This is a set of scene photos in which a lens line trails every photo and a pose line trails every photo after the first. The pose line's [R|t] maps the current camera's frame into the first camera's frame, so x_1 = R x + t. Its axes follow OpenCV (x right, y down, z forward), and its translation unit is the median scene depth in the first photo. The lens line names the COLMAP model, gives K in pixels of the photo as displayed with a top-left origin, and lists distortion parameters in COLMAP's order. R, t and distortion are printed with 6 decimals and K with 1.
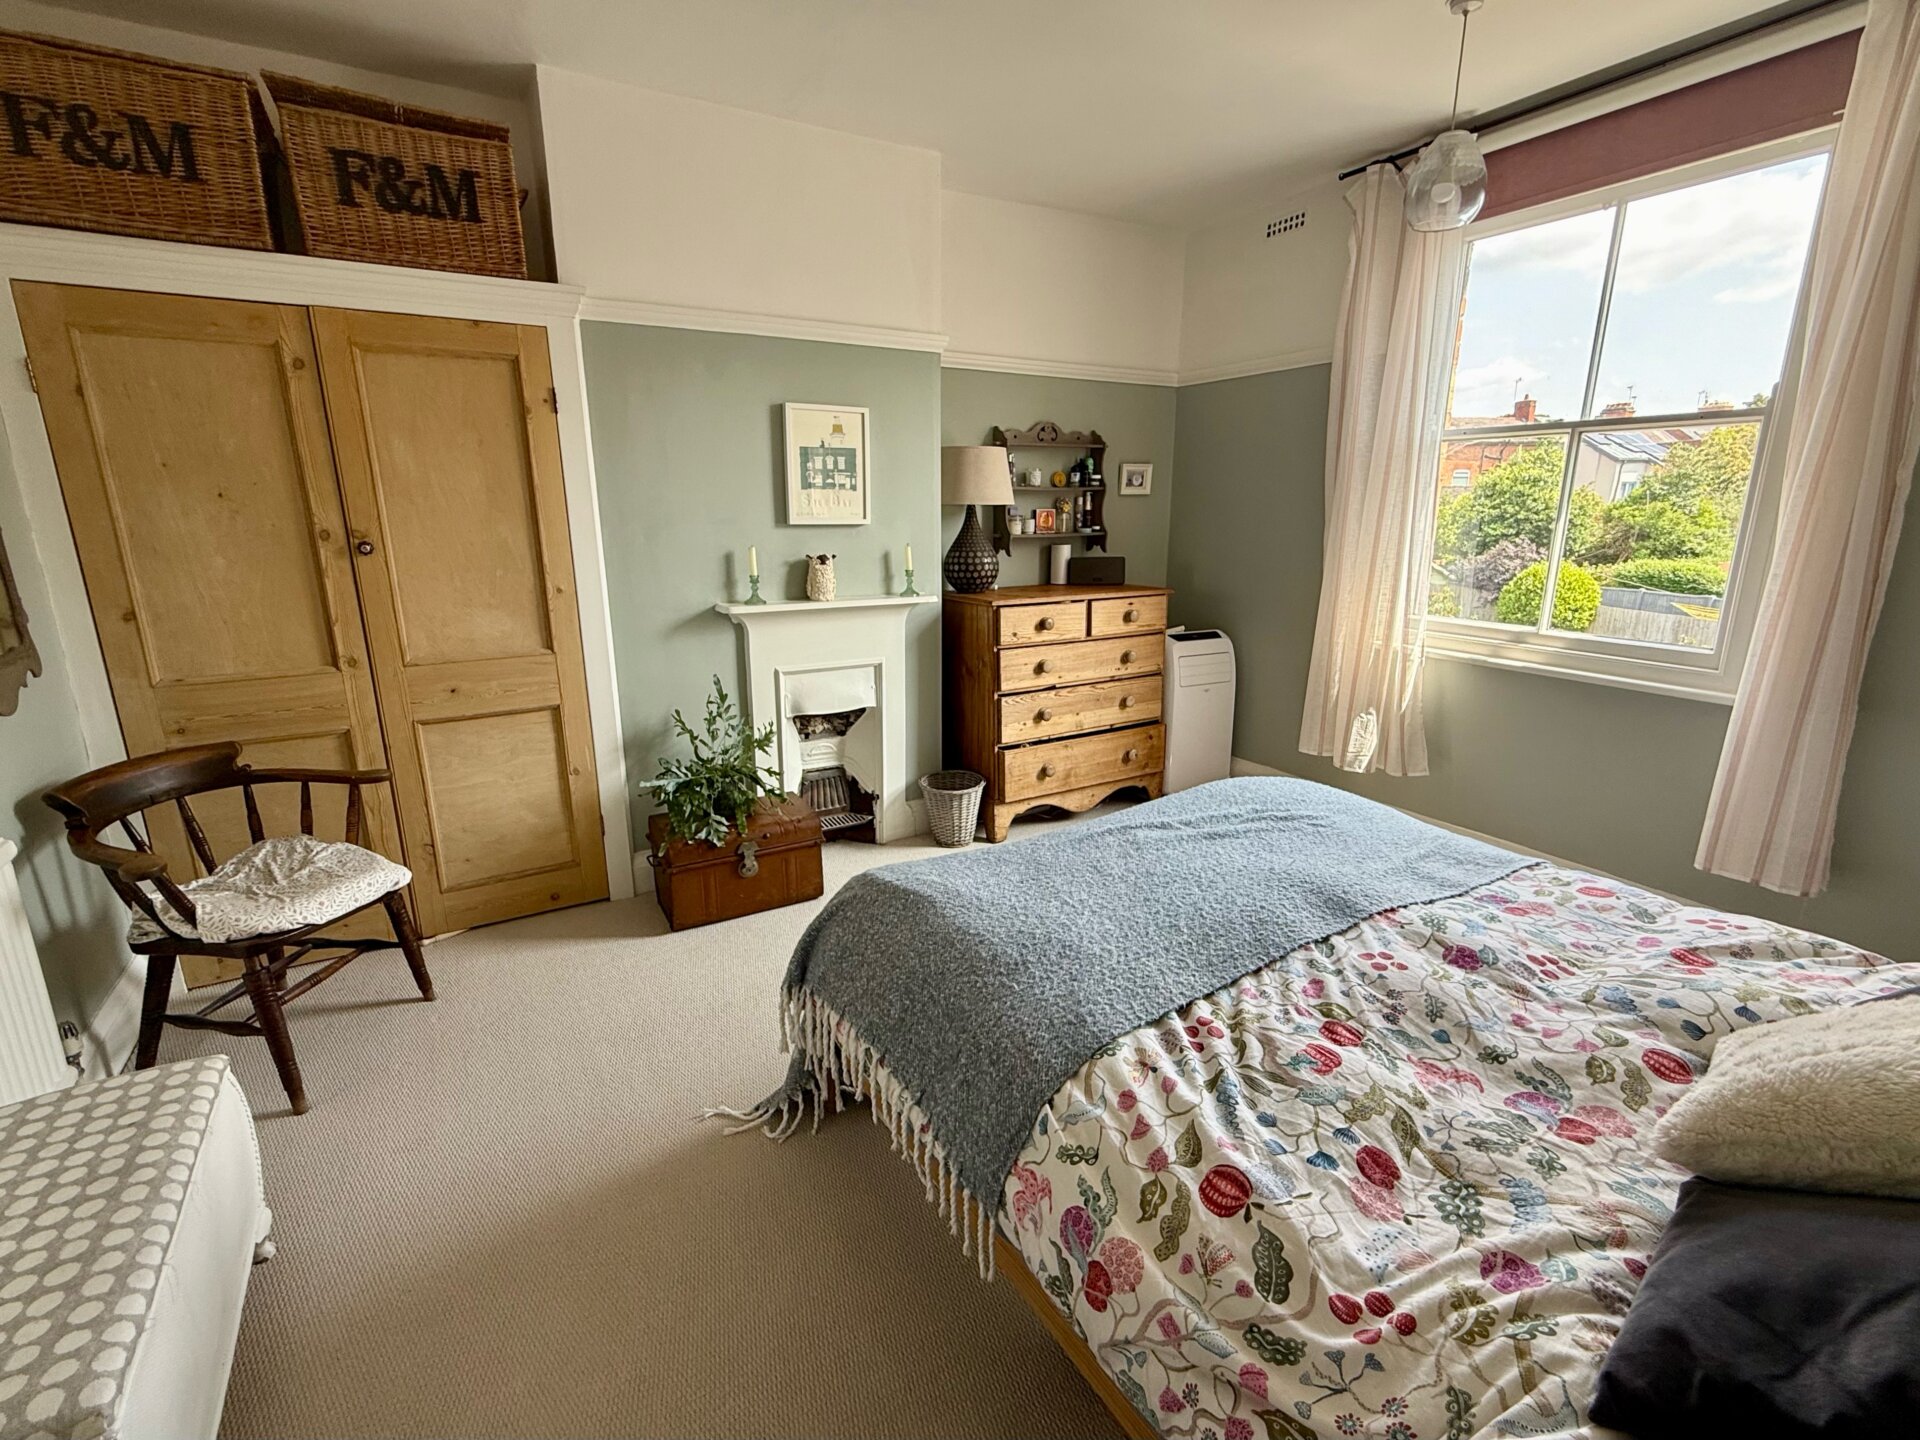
lens RADIAL K [[853.0, 0, 957.7], [0, 853.0, 721.4], [0, 0, 1]] dist [-0.001382, -0.000064]
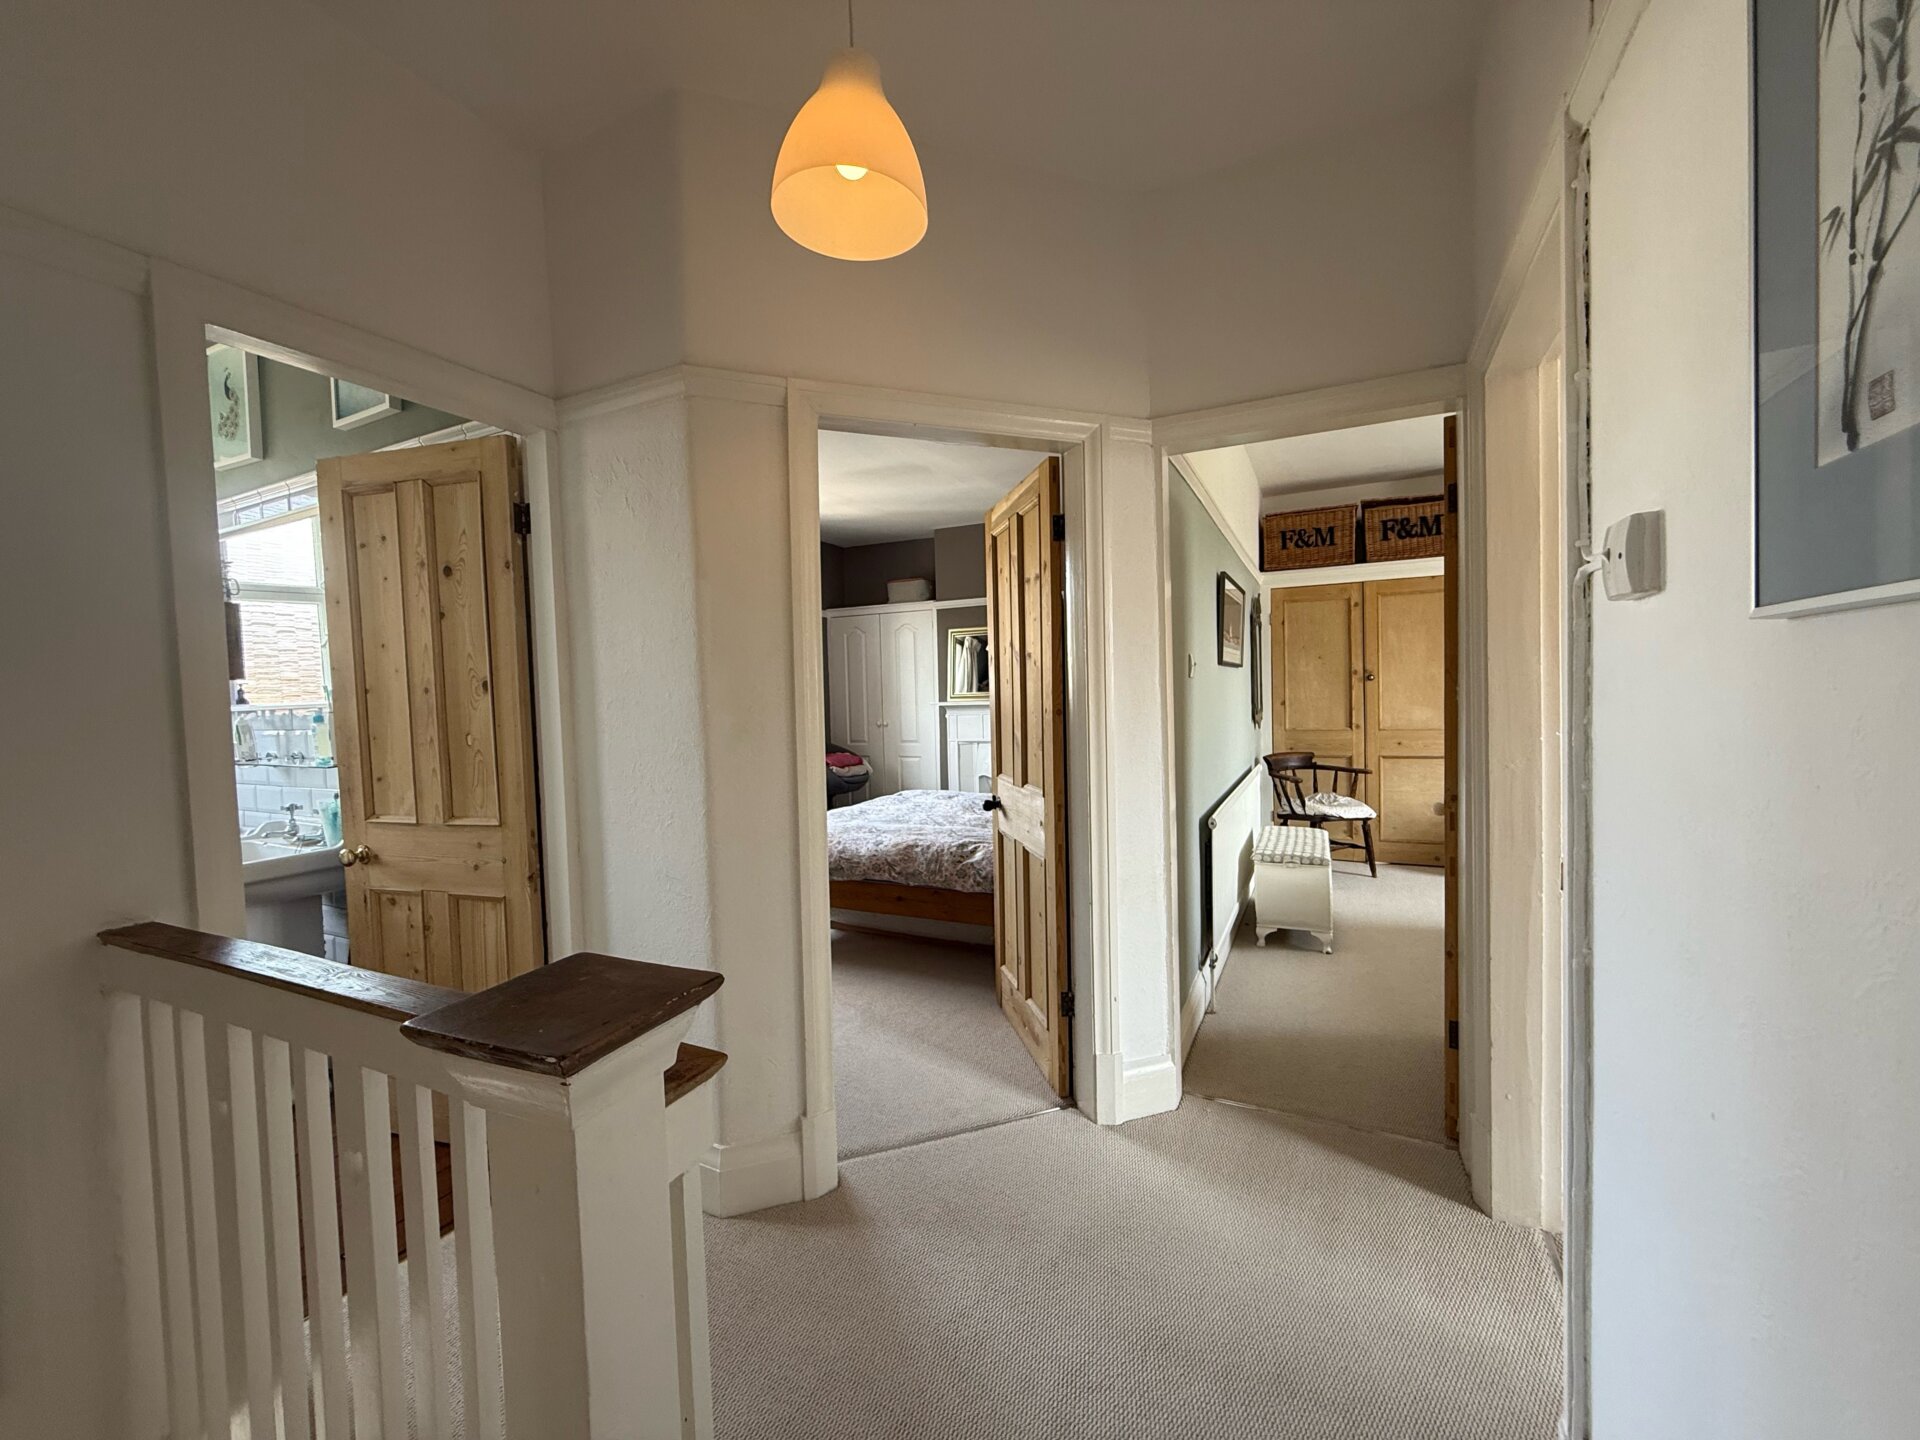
lens RADIAL K [[771.8, 0, 959.5], [0, 771.8, 717.5], [0, 0, 1]] dist [0.003187, -0.000313]
pose [[0.545859, 0.019730, -0.837645, 0.483826], [-0.177344, 0.979793, -0.092490, 0.314040], [0.818894, 0.199038, 0.538328, -1.087666]]
